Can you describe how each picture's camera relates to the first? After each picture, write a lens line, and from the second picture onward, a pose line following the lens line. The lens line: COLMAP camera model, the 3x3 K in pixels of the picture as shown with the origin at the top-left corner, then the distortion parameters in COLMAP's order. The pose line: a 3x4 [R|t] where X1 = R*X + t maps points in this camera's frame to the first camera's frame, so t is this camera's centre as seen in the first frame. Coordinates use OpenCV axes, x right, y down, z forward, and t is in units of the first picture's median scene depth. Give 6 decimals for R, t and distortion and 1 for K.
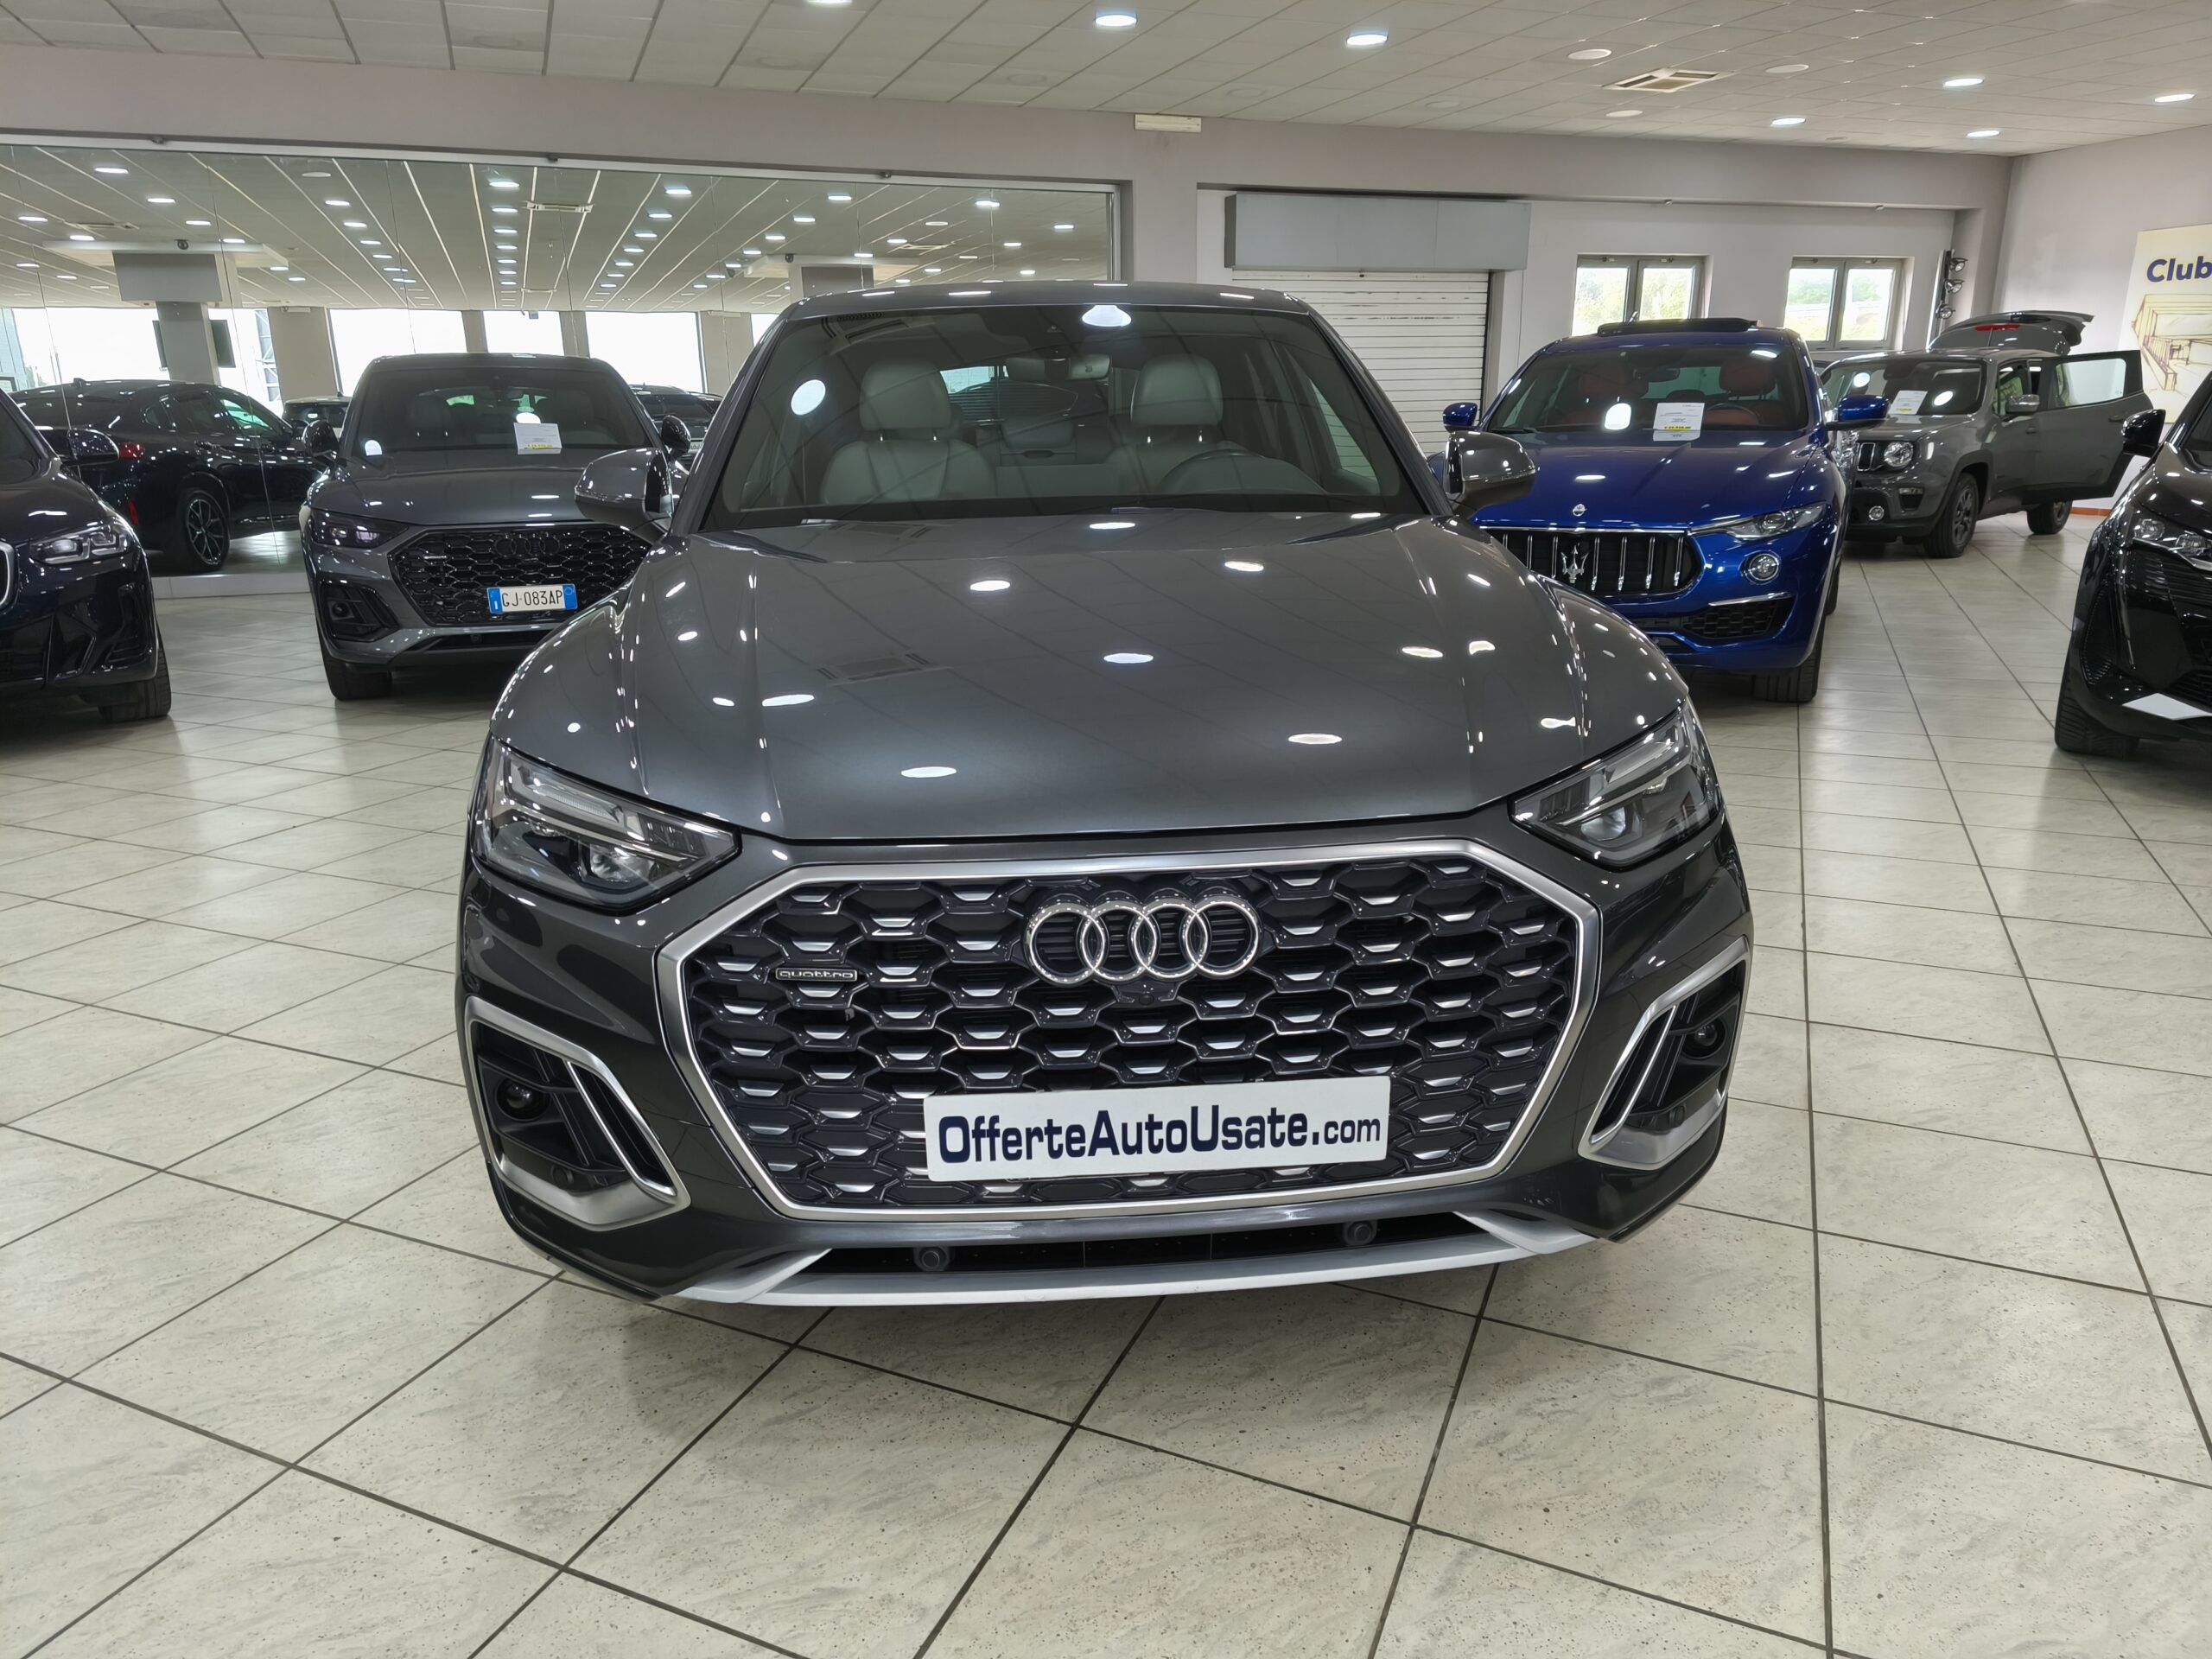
lens RADIAL K [[1481.9, 0, 1102.2], [0, 1481.9, 852.4], [0, 0, 1]] dist [0.064499, -0.000172]
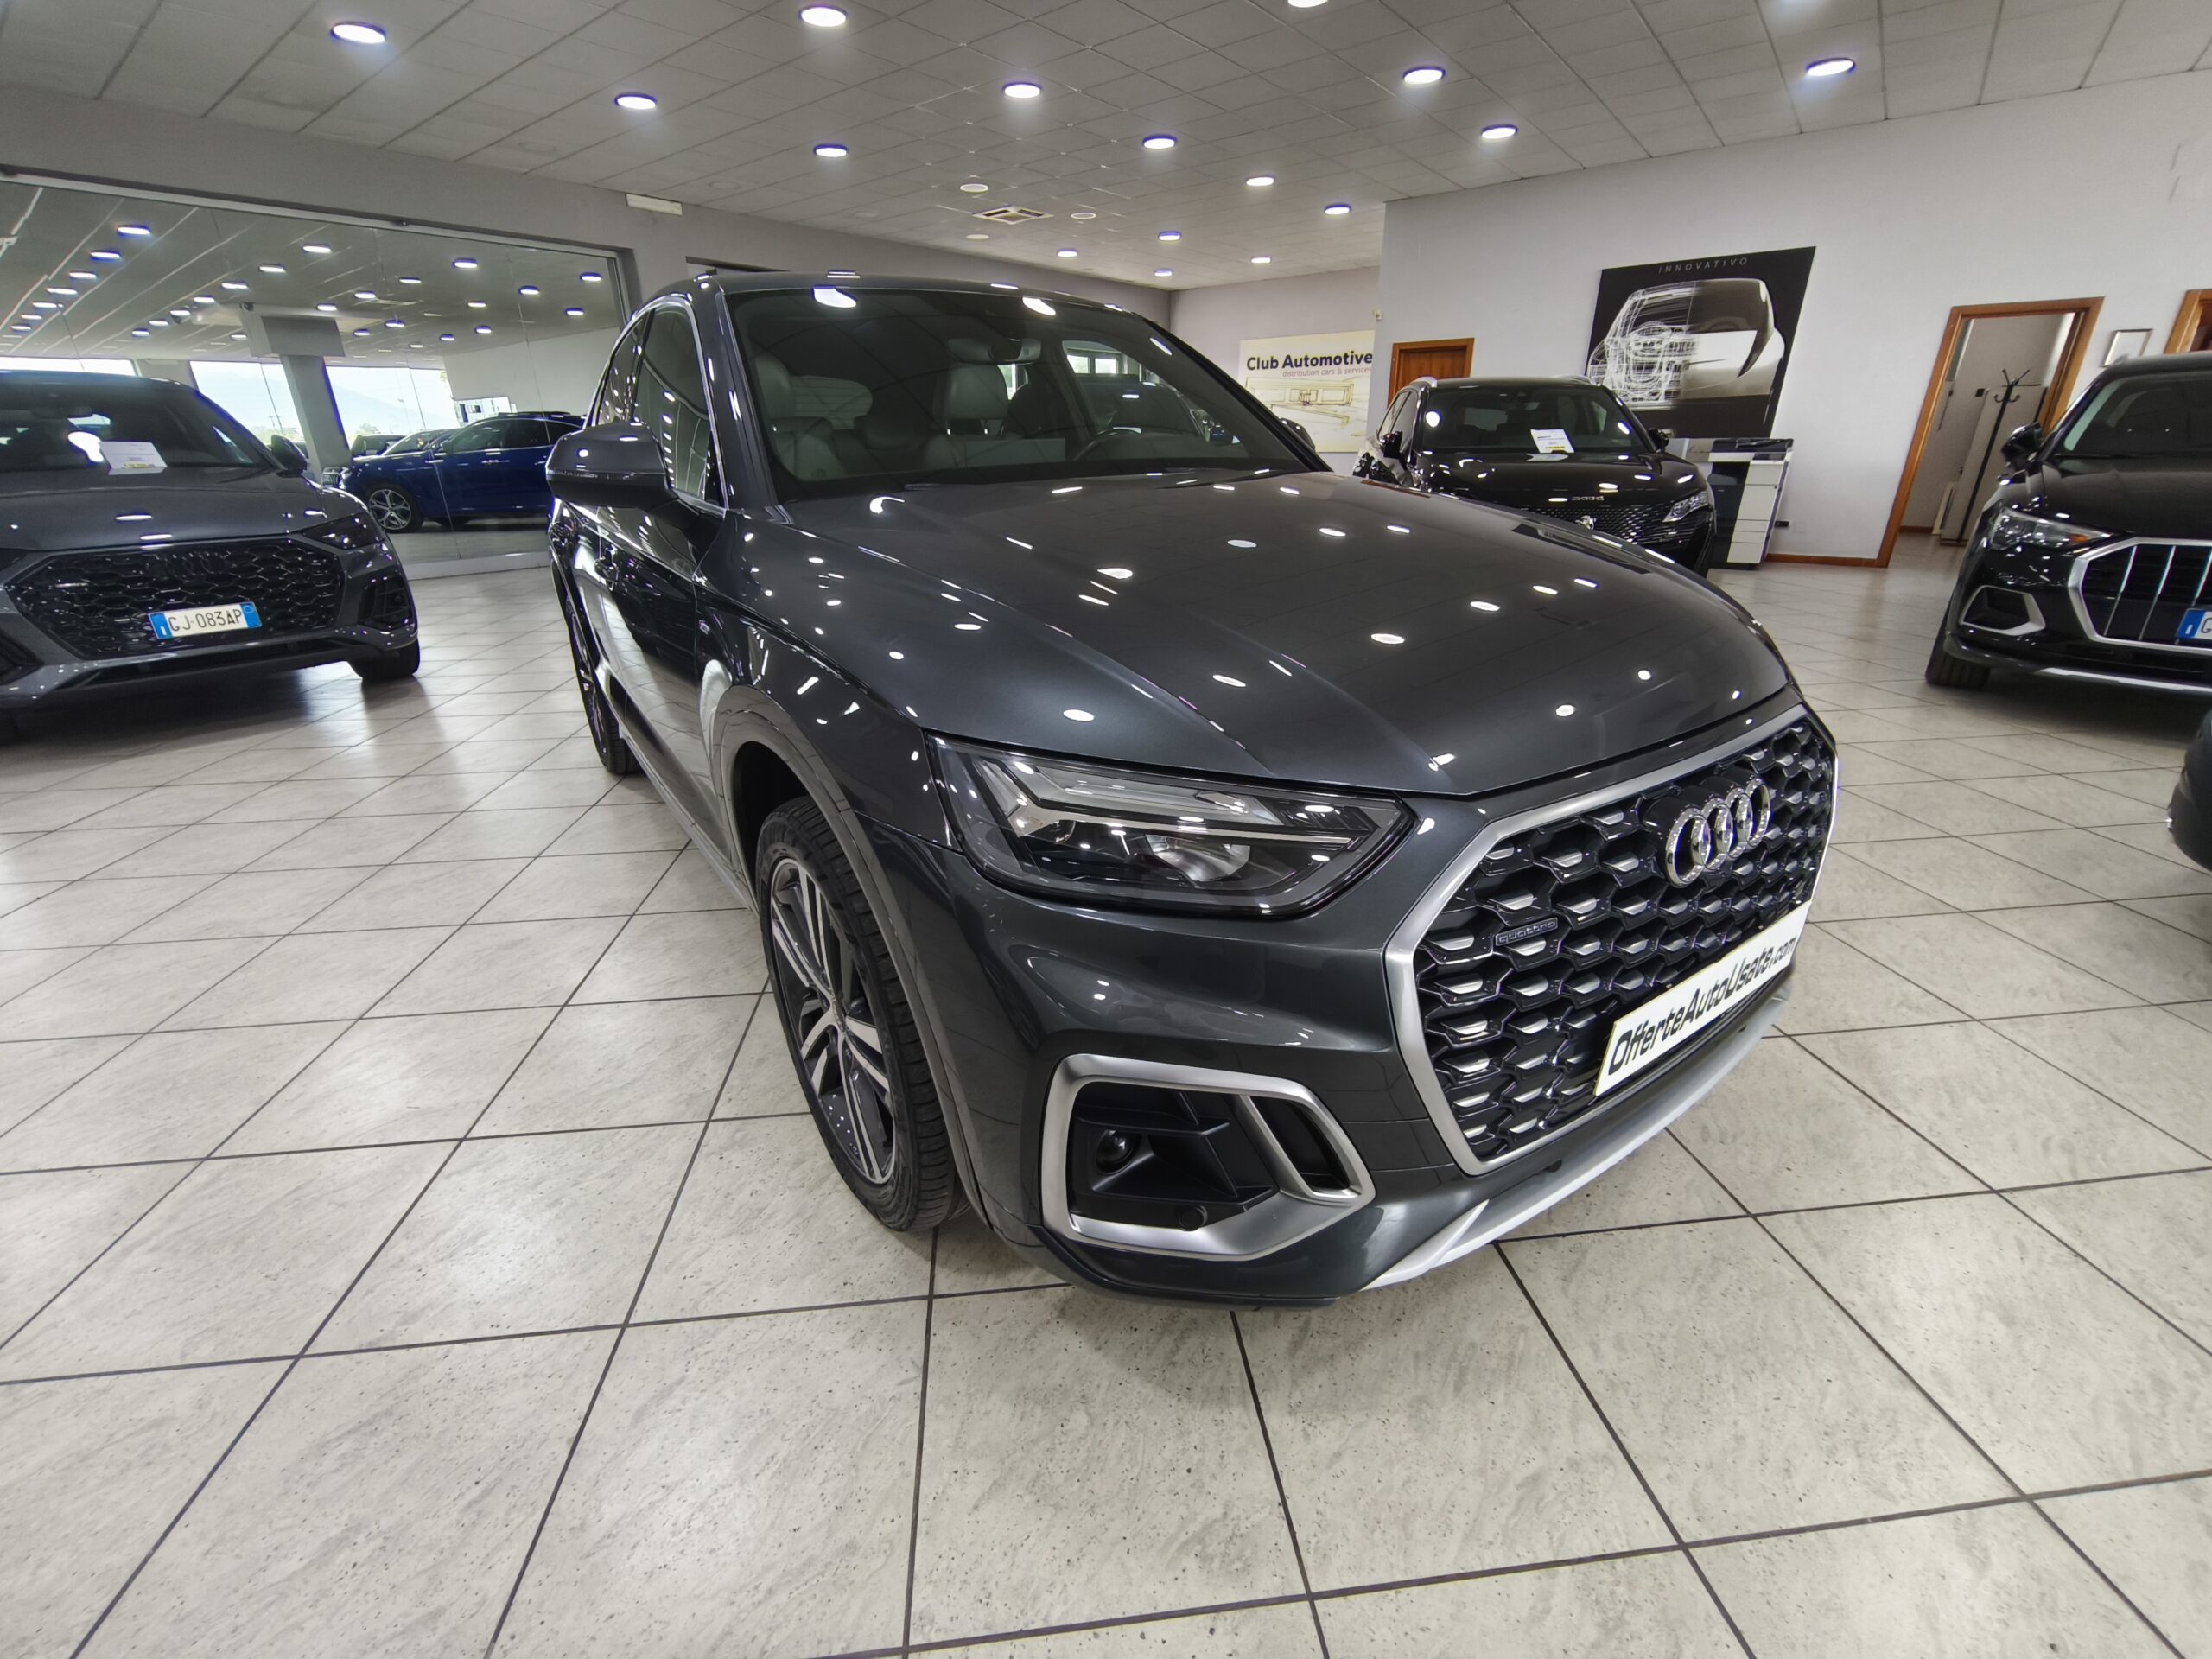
lens RADIAL K [[932.0, 0, 1088.9], [0, 932.0, 834.5], [0, 0, 1]] dist [0.008546, 0.000012]
pose [[0.865551, -0.200903, 0.458758, -0.186072], [0.153470, 0.978344, 0.138889, -0.027188], [-0.476727, -0.049810, 0.877639, 0.166418]]
